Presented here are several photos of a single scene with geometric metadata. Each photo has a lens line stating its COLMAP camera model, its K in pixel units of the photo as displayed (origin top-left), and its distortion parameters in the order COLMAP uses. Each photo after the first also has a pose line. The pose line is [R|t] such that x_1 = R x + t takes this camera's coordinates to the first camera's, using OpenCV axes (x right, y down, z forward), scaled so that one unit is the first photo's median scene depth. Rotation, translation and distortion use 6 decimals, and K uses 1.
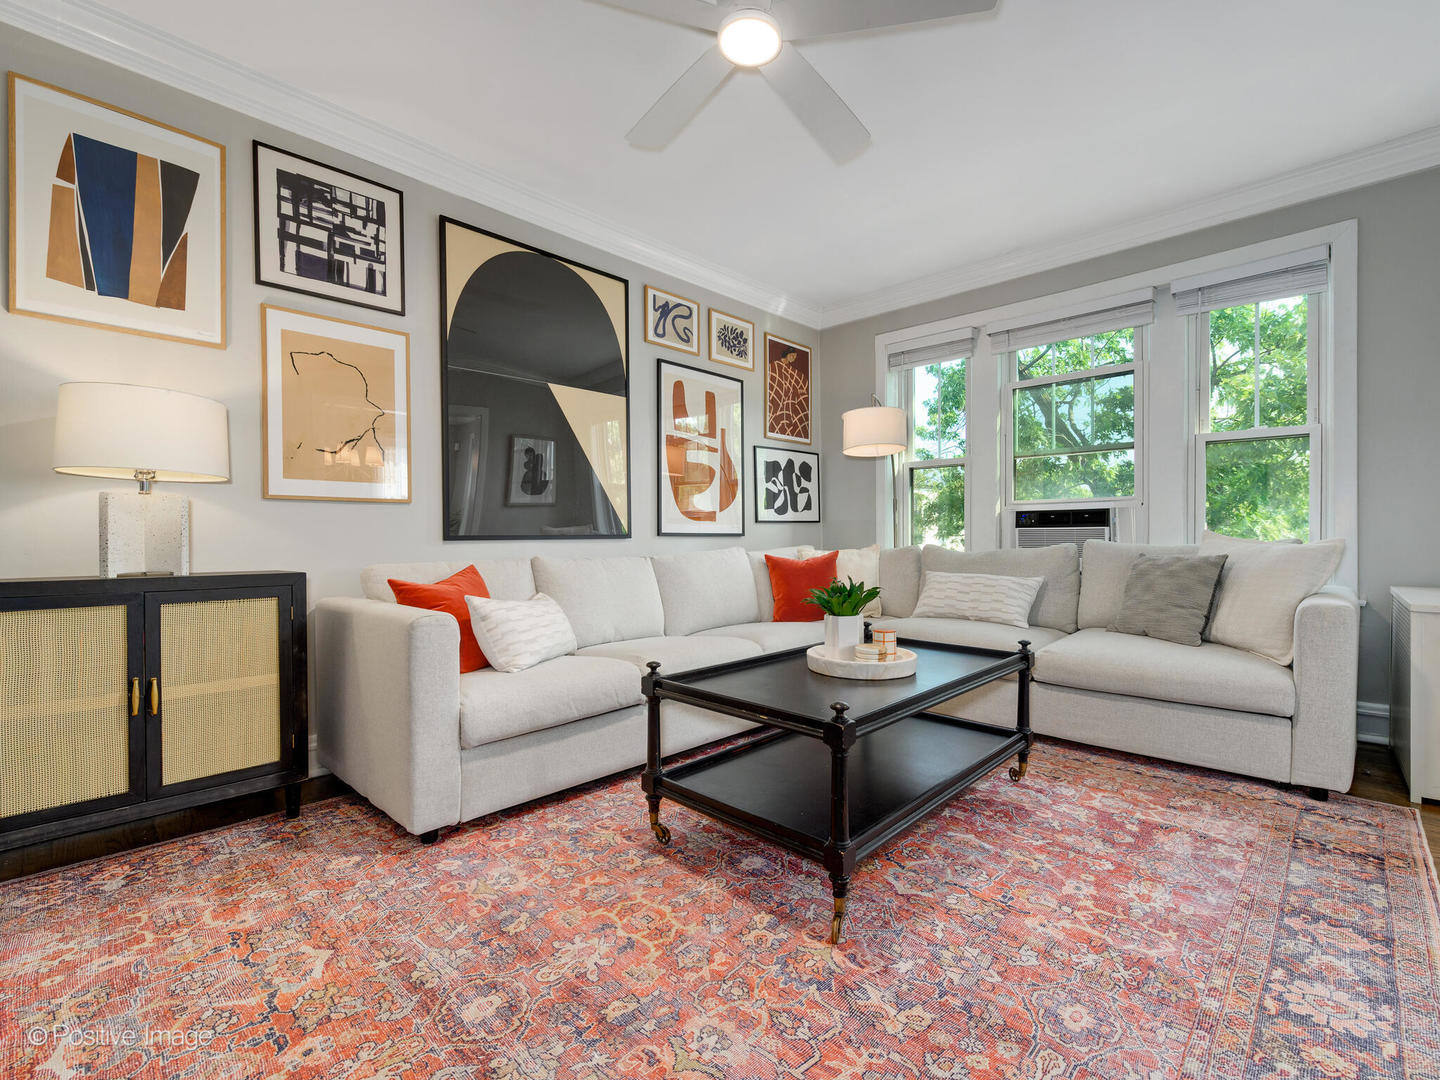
lens RADIAL K [[660.0, 0, 740.4], [0, 660.0, 549.3], [0, 0, 1]] dist [0.005478, -0.001663]
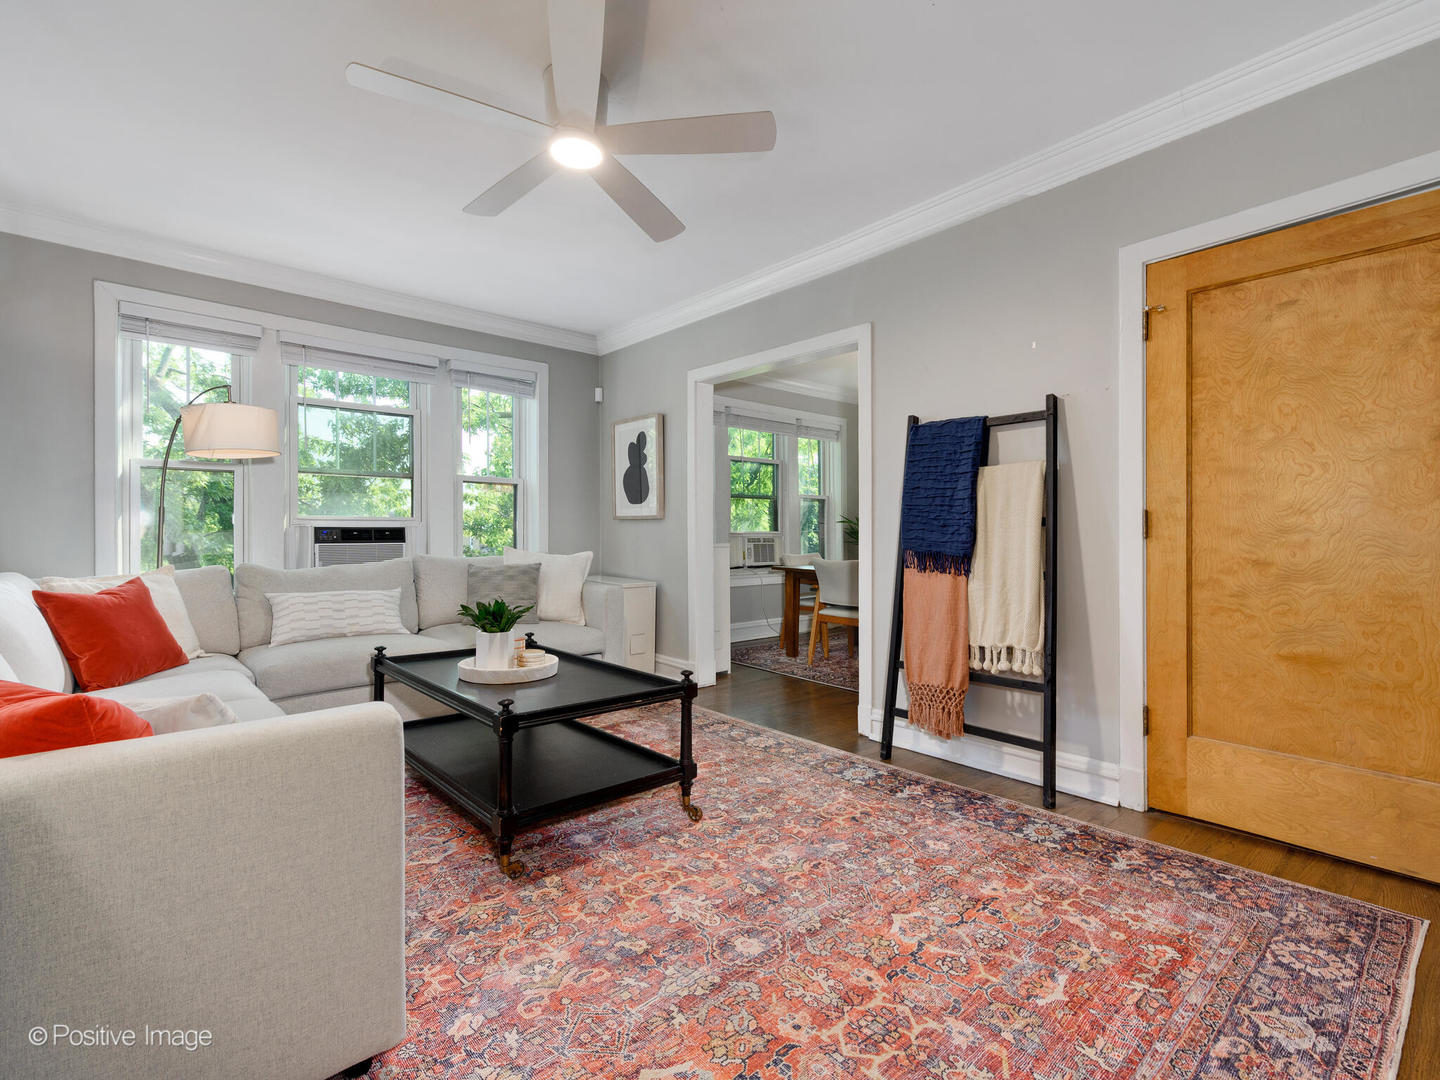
lens RADIAL K [[660.0, 0, 712.5], [0, 660.0, 539.9], [0, 0, 1]] dist [0.005478, -0.001663]
pose [[0.106240, -0.005850, 0.994323, -0.842228], [0.021047, 0.999772, 0.003633, -0.046642], [-0.994118, 0.020542, 0.106338, 0.466940]]
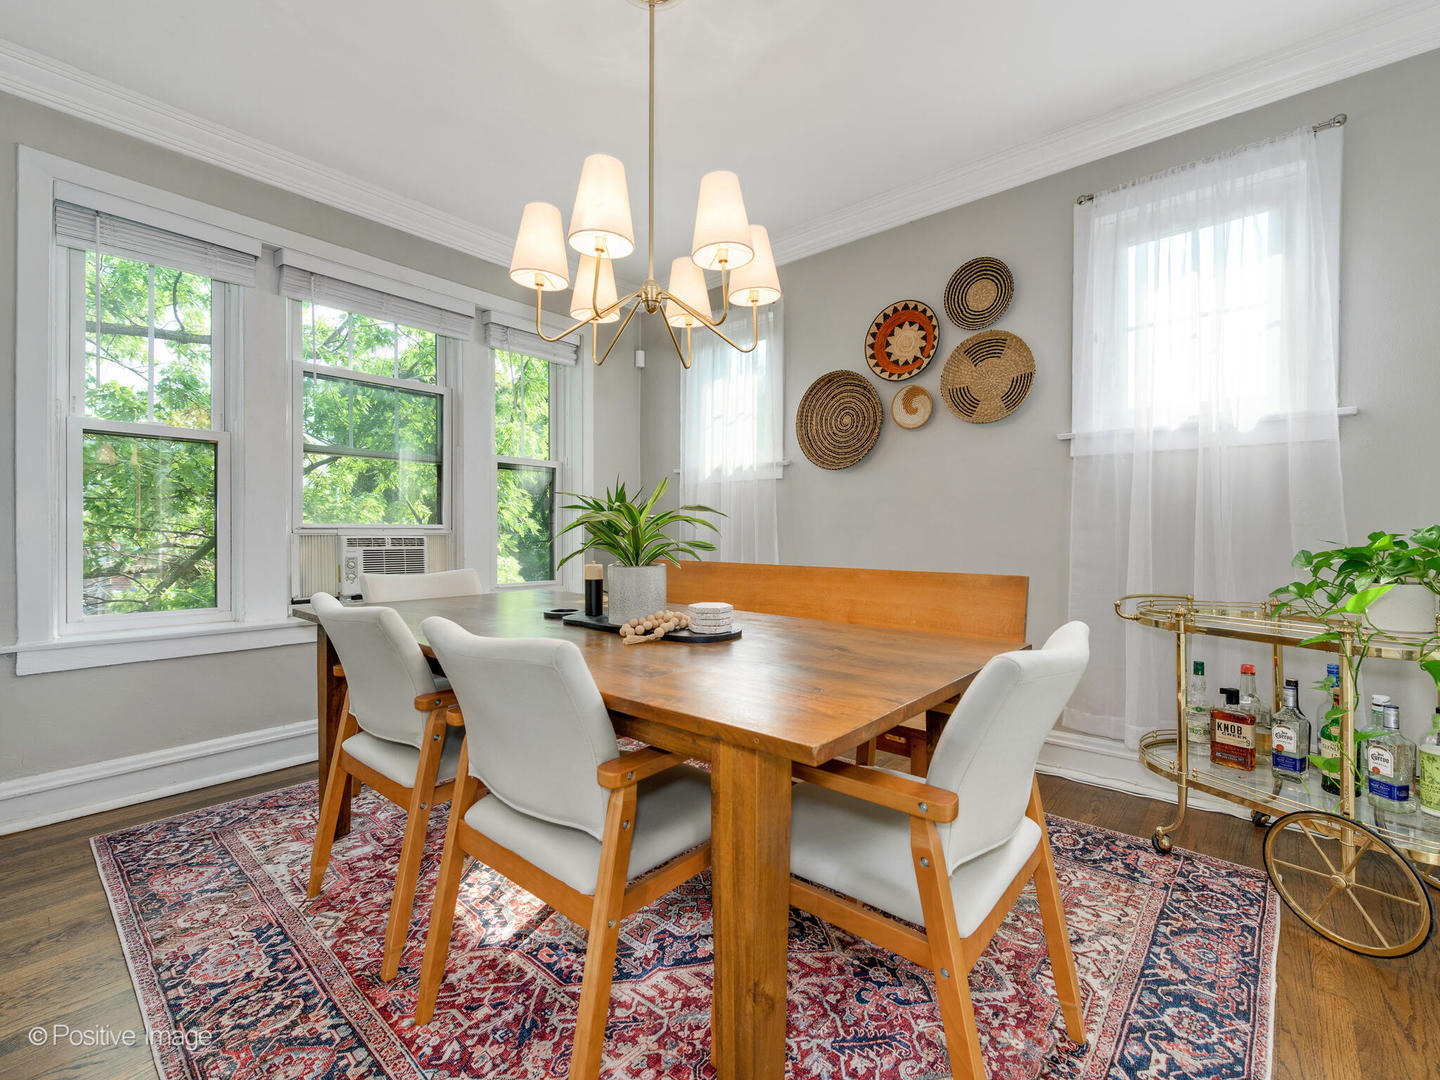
lens RADIAL K [[636.8, 0, 731.2], [0, 636.8, 534.8], [0, 0, 1]] dist [0.010739, -0.000275]
pose [[-0.055014, 0.000685, 0.998485, 0.302679], [0.022806, 0.999740, 0.000571, -0.060770], [-0.998225, 0.022802, -0.055015, 0.856244]]
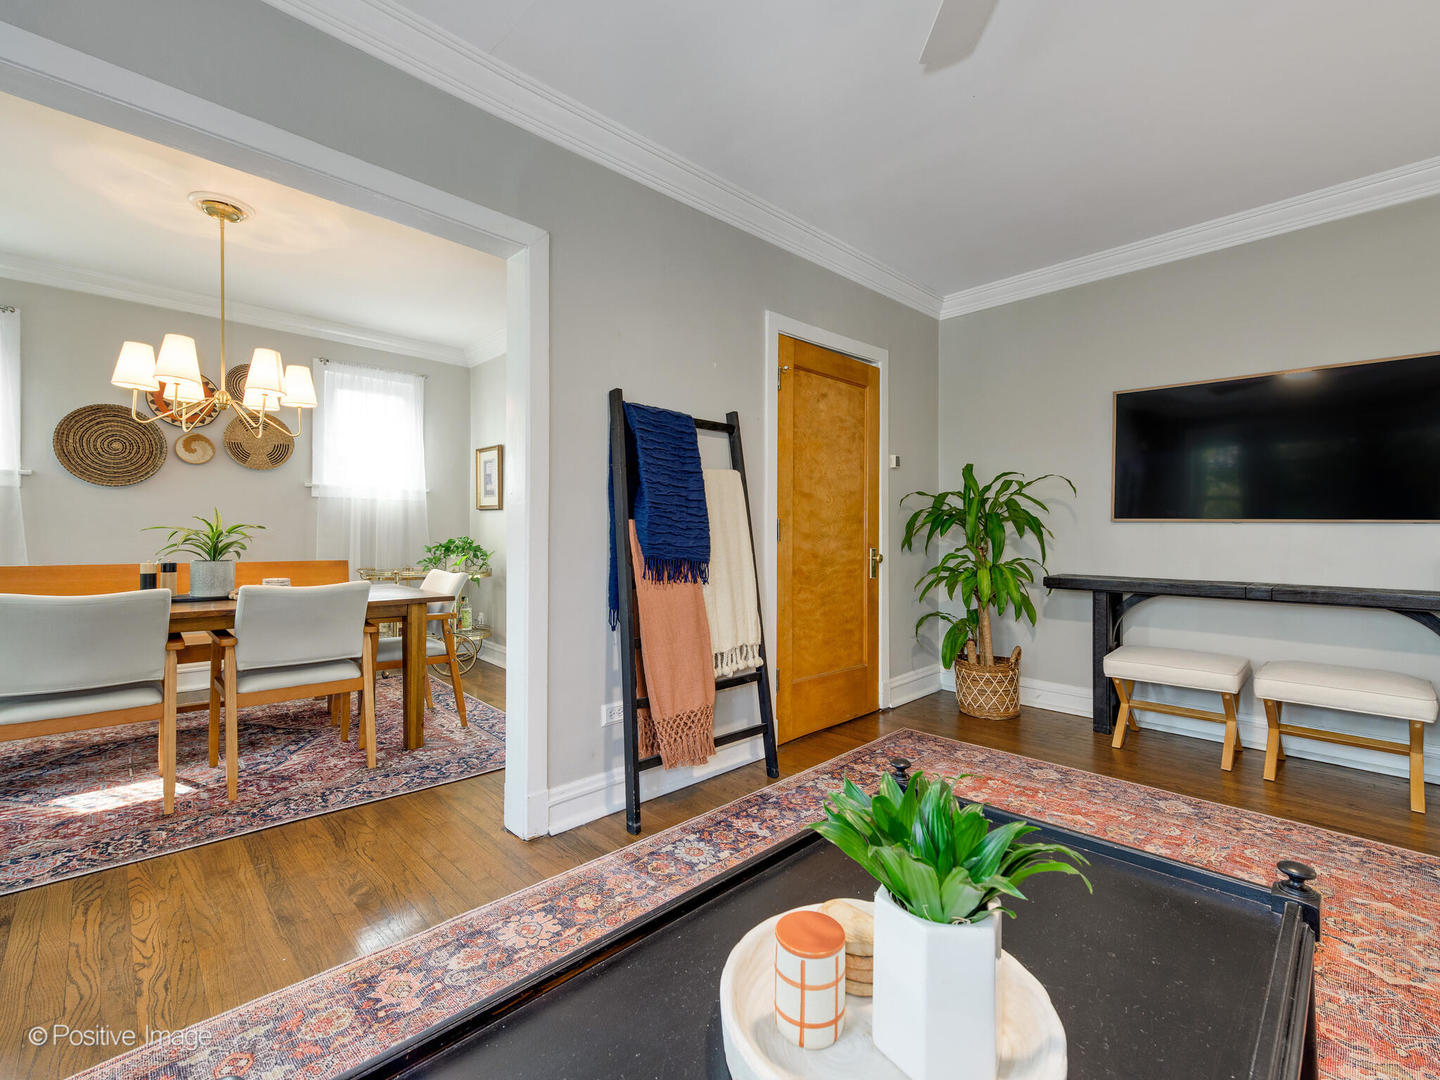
lens RADIAL K [[660.0, 0, 727.4], [0, 660.0, 535.5], [0, 0, 1]] dist [0.005478, -0.001663]
pose [[-0.999405, 0.000030, 0.034490, 0.228888], [0.000842, 0.999723, 0.023533, -0.072375], [-0.034479, 0.023548, -0.999128, 1.197231]]
